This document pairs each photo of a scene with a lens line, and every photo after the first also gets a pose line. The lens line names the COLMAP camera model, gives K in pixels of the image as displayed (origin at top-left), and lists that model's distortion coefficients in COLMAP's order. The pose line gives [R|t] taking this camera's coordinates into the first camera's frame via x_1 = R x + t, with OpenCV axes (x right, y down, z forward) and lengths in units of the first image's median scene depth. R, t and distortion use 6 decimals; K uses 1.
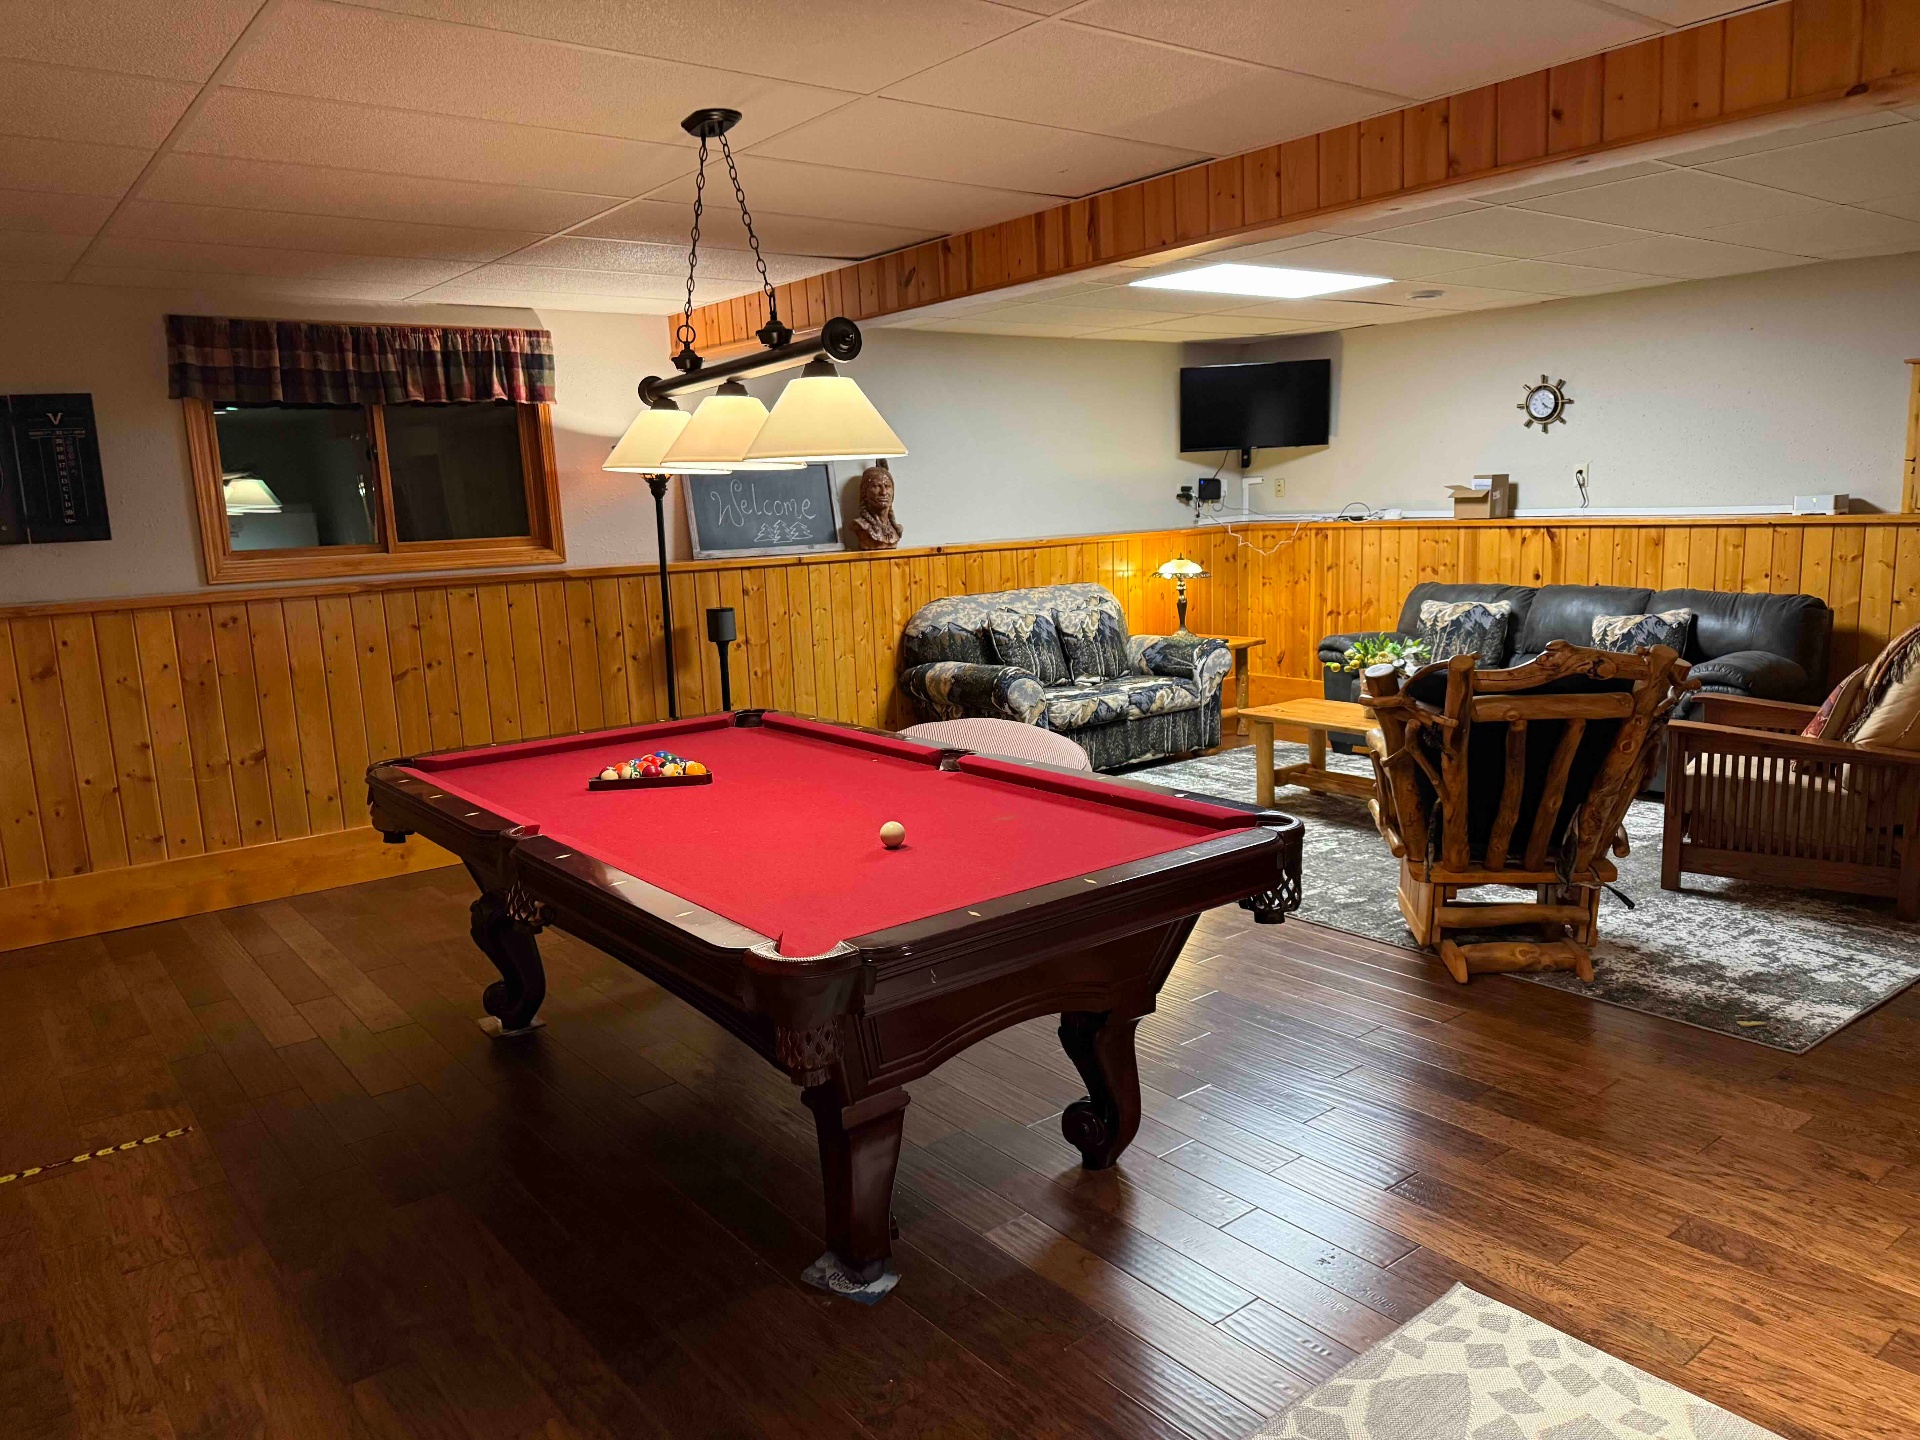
lens RADIAL K [[1331.9, 0, 967.8], [0, 1331.9, 742.0], [0, 0, 1]] dist [0.105997, -0.166627]
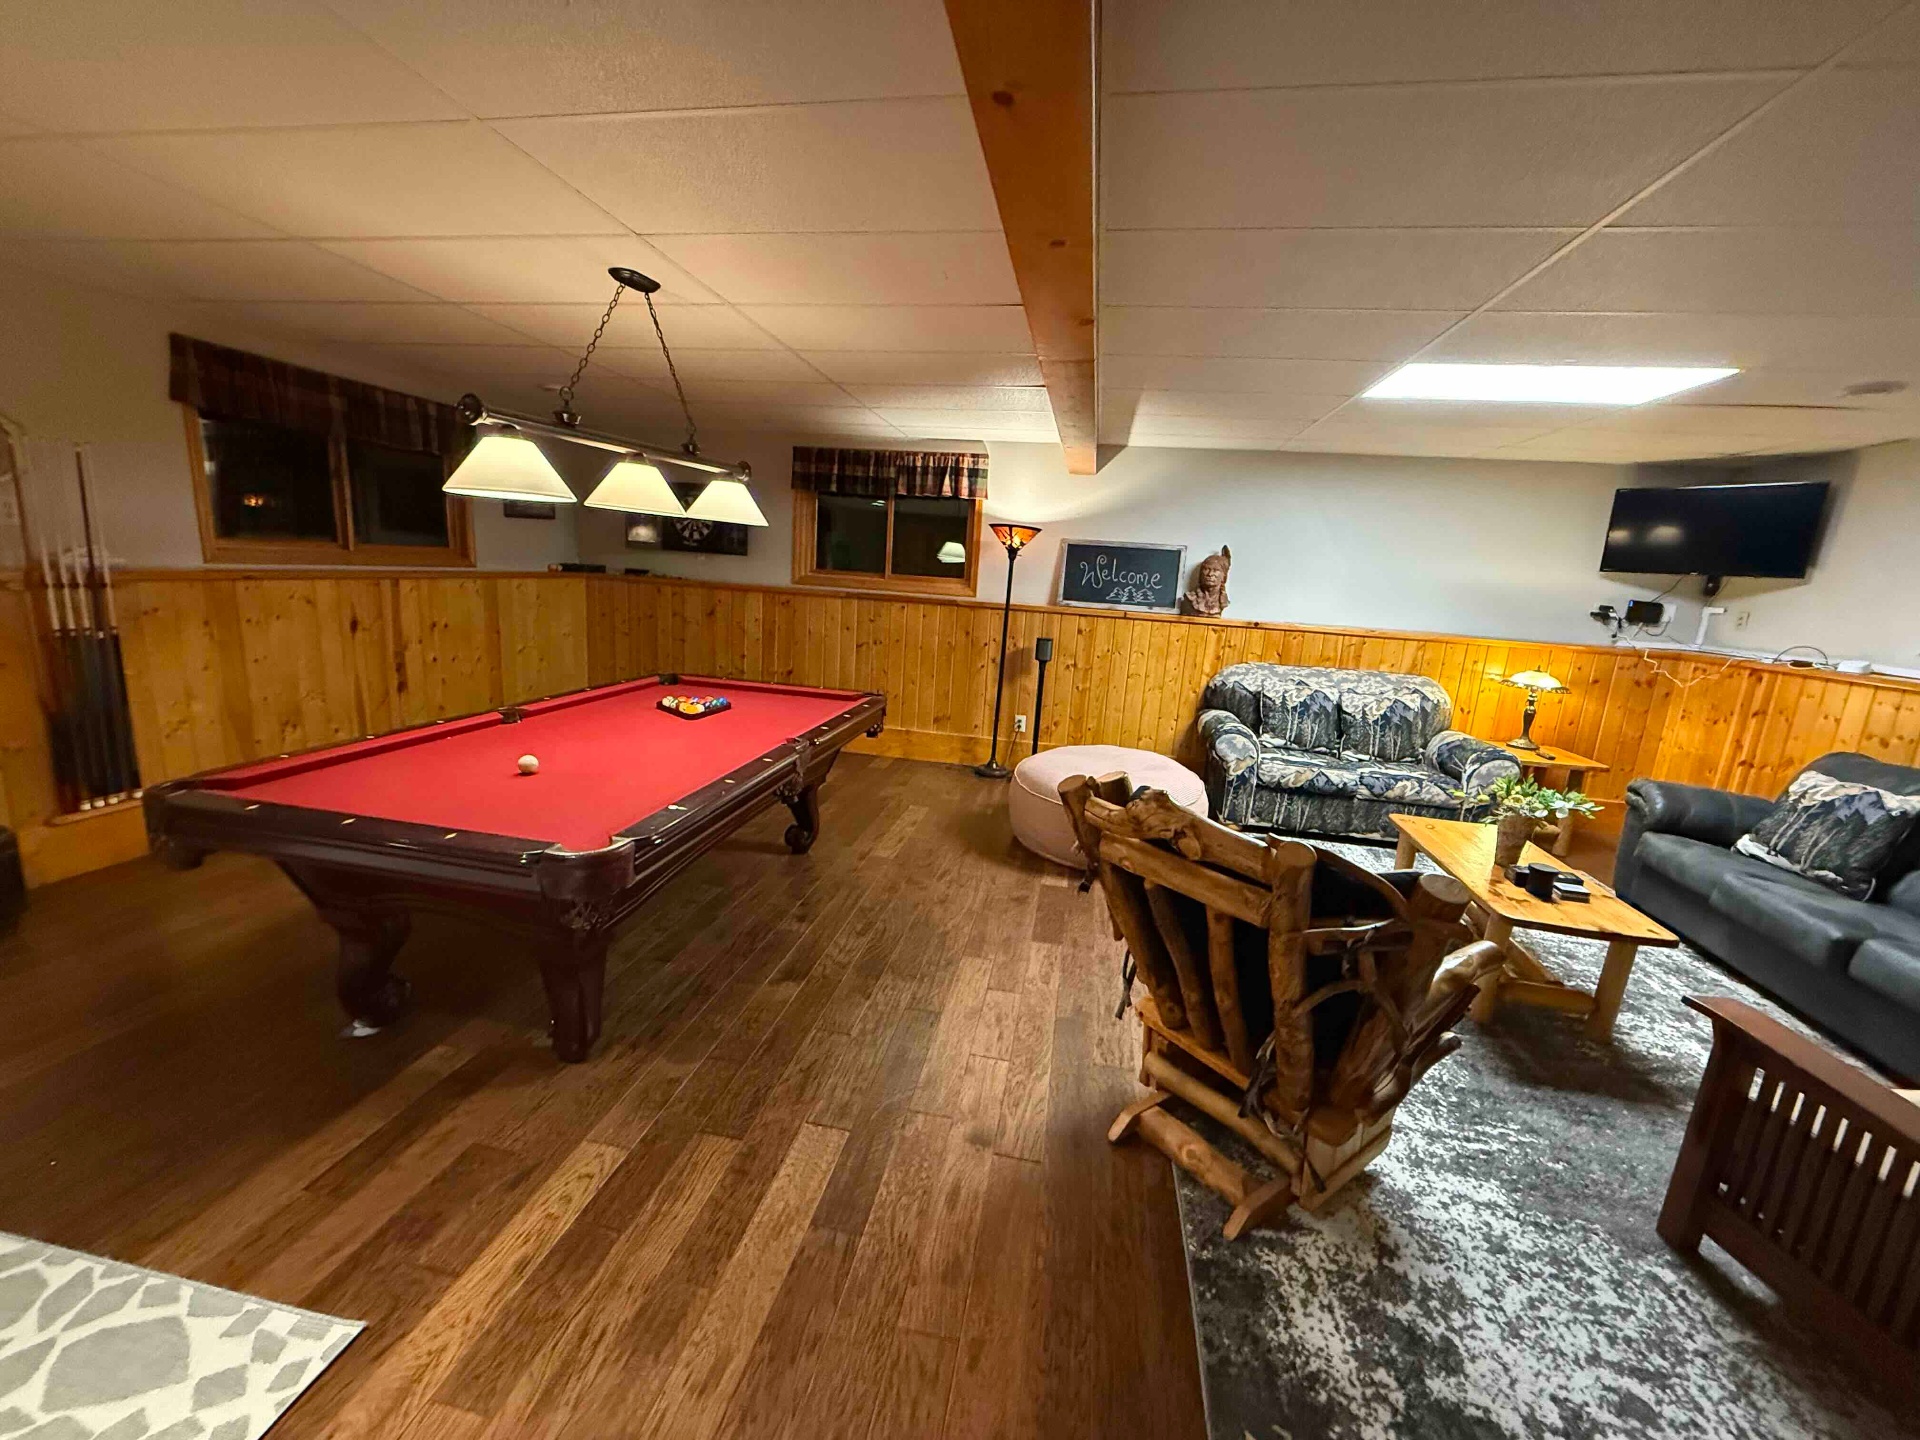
lens RADIAL K [[765.4, 0, 958.9], [0, 765.4, 724.5], [0, 0, 1]] dist [-0.001329, -0.000268]
pose [[0.656510, 0.232002, -0.717753, 0.345641], [-0.225032, 0.968436, 0.107200, -0.069227], [0.719969, 0.091140, 0.687996, 0.320458]]
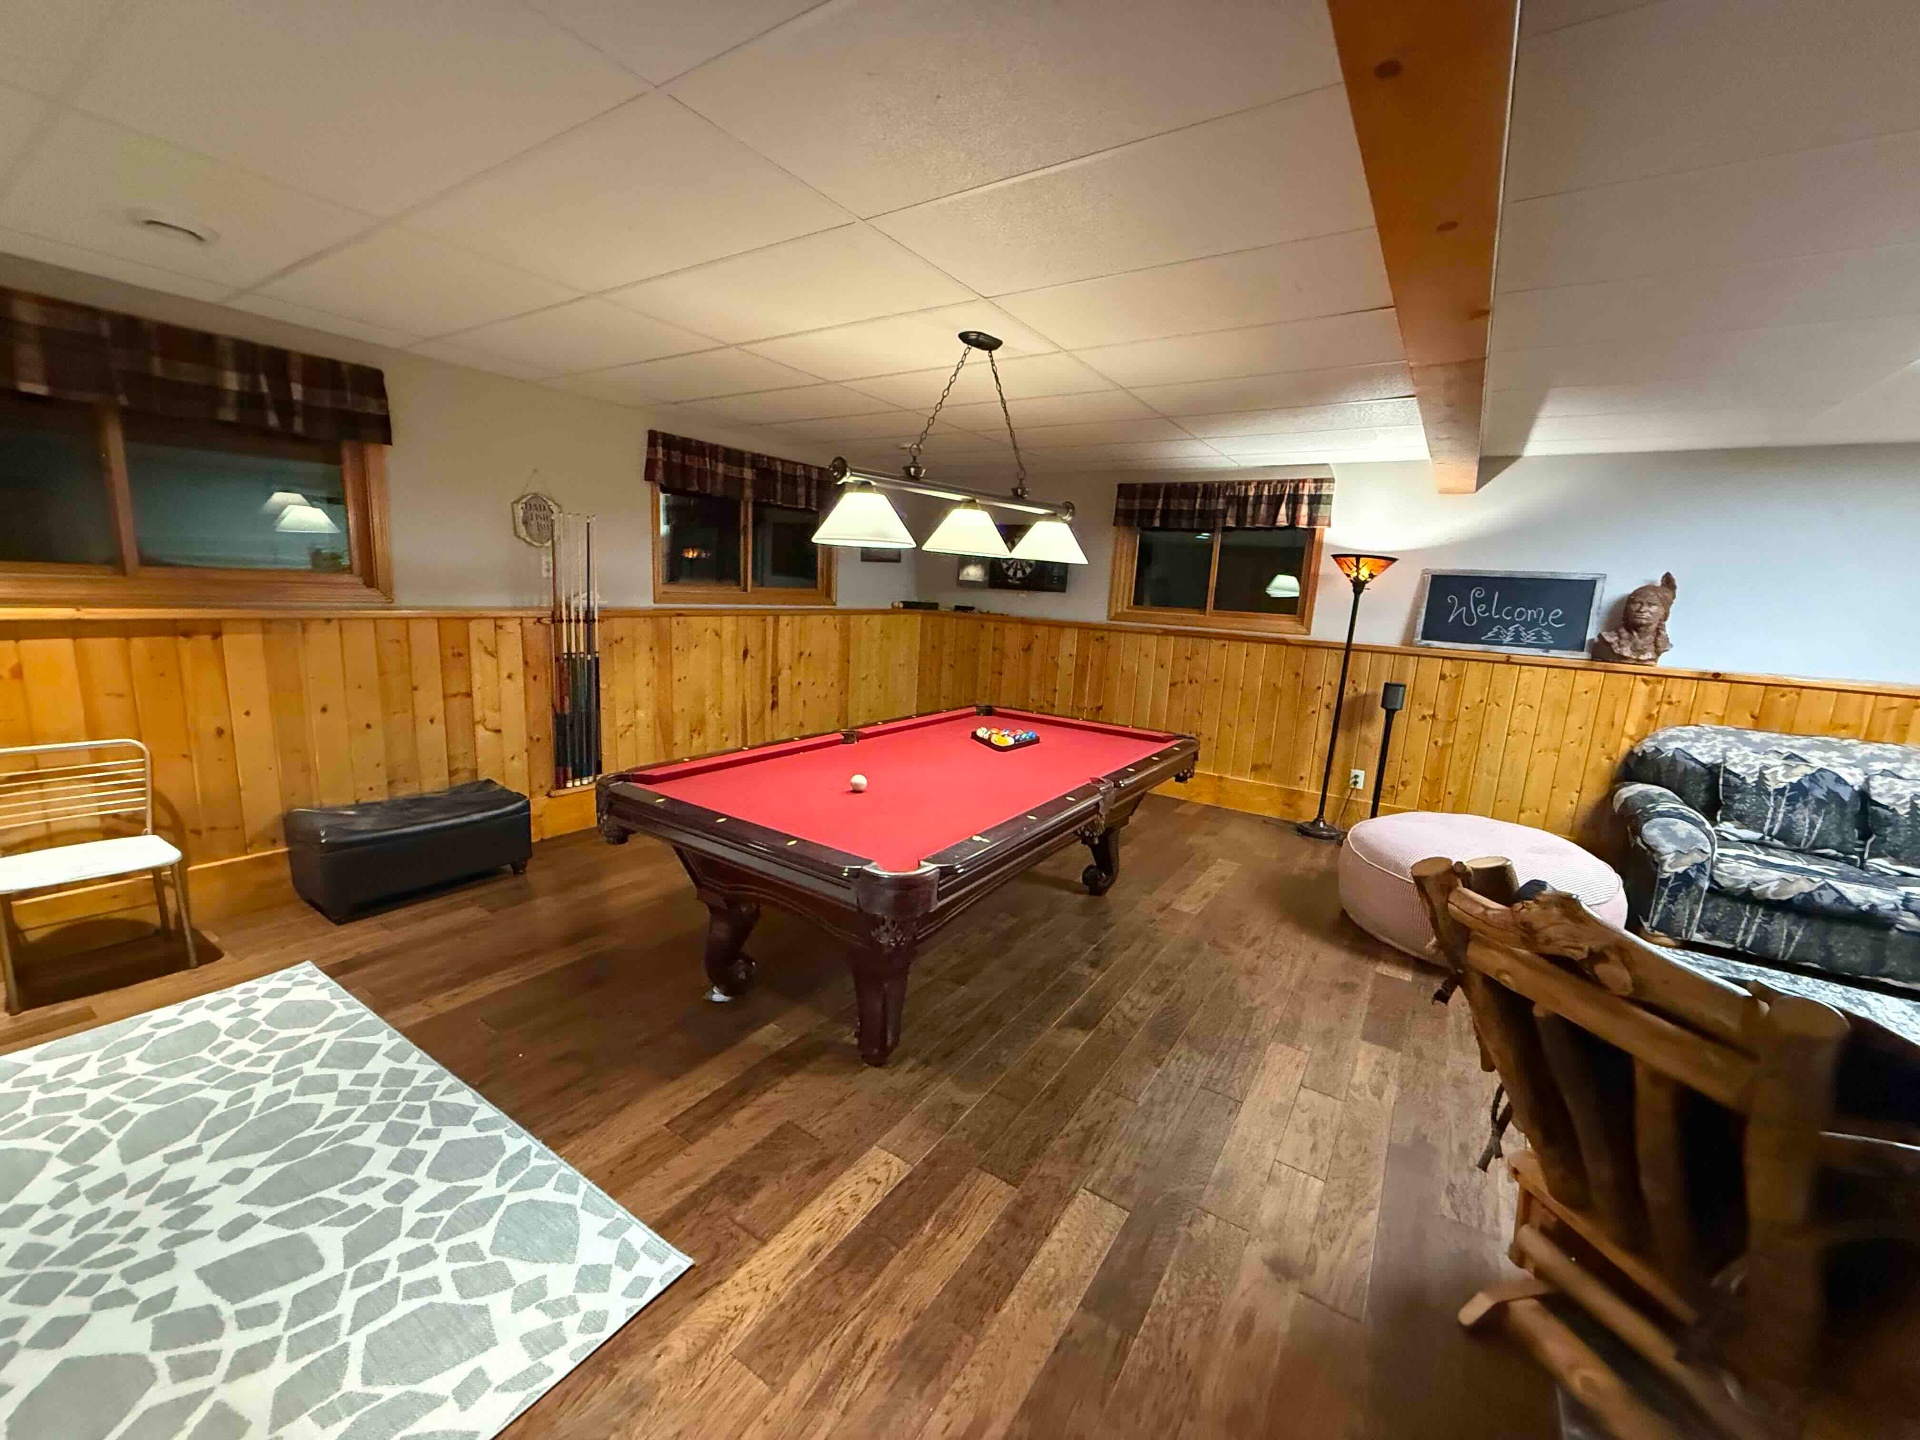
lens RADIAL K [[768.2, 0, 953.4], [0, 768.2, 723.6], [0, 0, 1]] dist [-0.000229, -0.000180]
pose [[0.305943, 0.226361, -0.924749, 0.337291], [-0.236081, 0.959024, 0.156646, -0.070837], [0.922315, 0.170391, 0.346846, 0.324962]]
